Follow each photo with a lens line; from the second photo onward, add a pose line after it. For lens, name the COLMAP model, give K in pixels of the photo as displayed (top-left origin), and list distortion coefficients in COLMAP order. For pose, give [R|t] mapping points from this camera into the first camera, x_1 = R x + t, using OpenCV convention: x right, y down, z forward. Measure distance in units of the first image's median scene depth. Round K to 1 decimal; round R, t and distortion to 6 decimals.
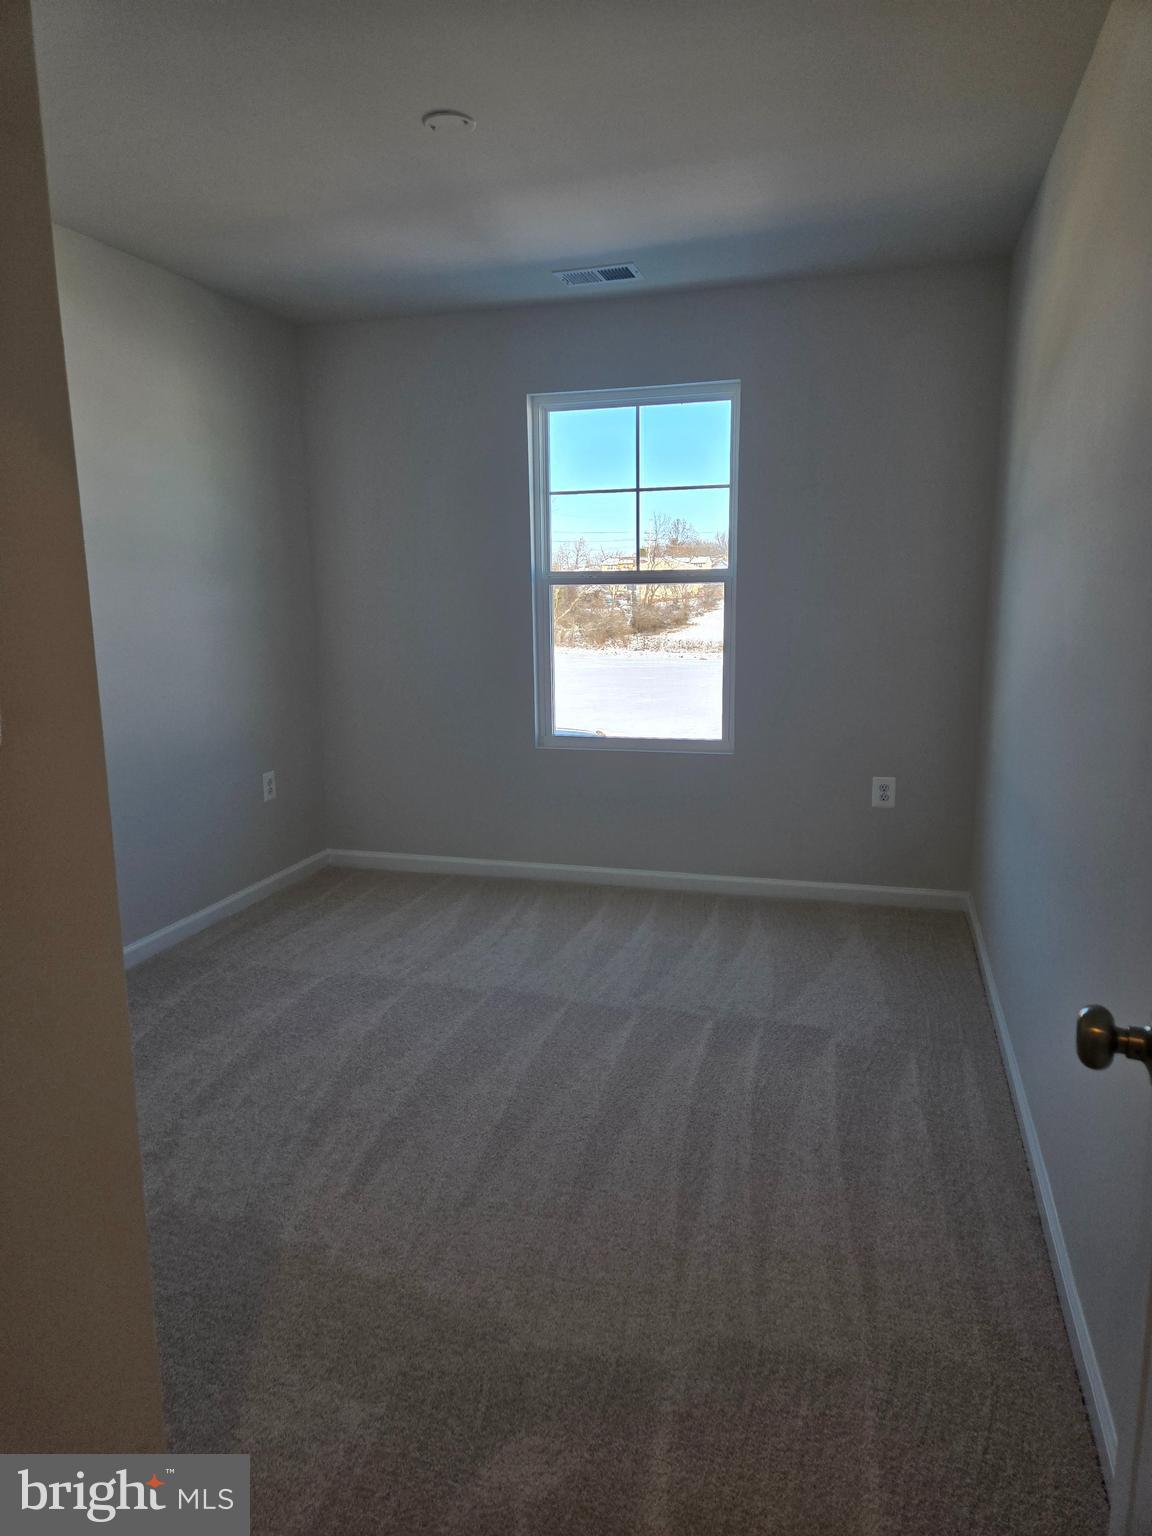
lens RADIAL K [[1024.0, 0, 597.7], [0, 1024.0, 763.5], [0, 0, 1]] dist [0.083456, -0.060866]
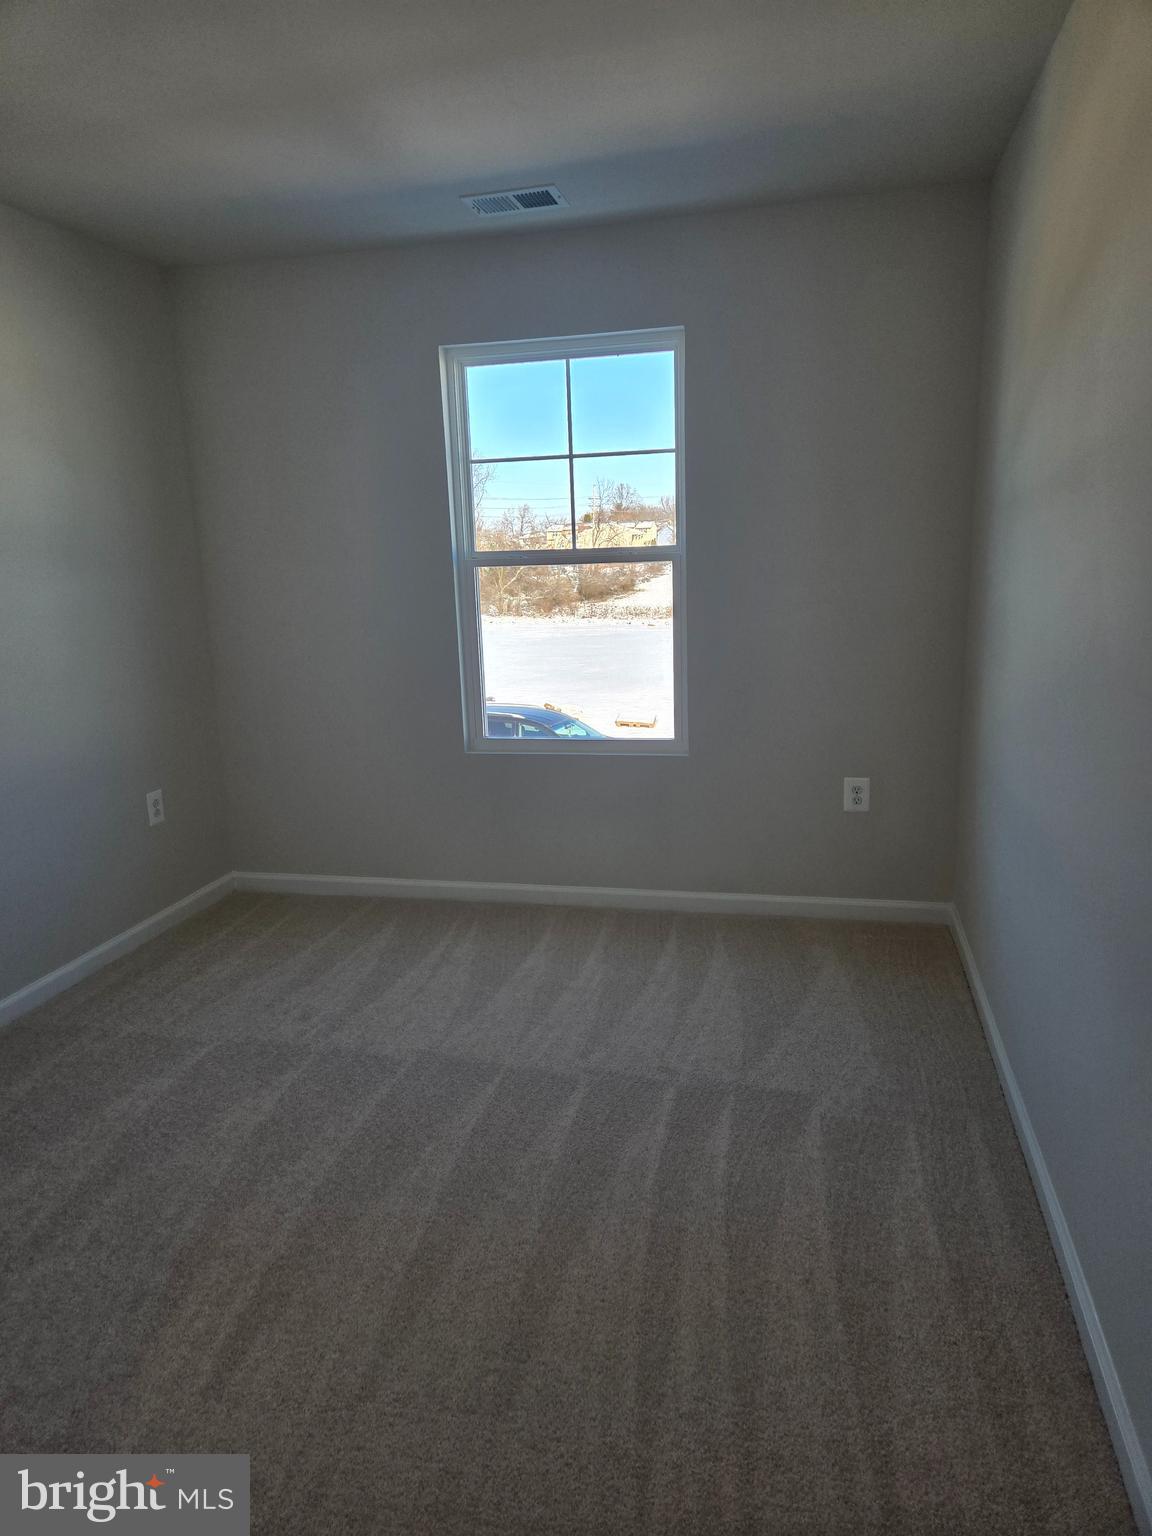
lens RADIAL K [[1024.0, 0, 597.7], [0, 1024.0, 763.5], [0, 0, 1]] dist [0.083456, -0.060866]
pose [[0.998428, -0.030842, 0.046795, 0.014579], [0.029345, 0.999046, 0.032351, -0.037956], [-0.047748, -0.030927, 0.998381, 0.135138]]
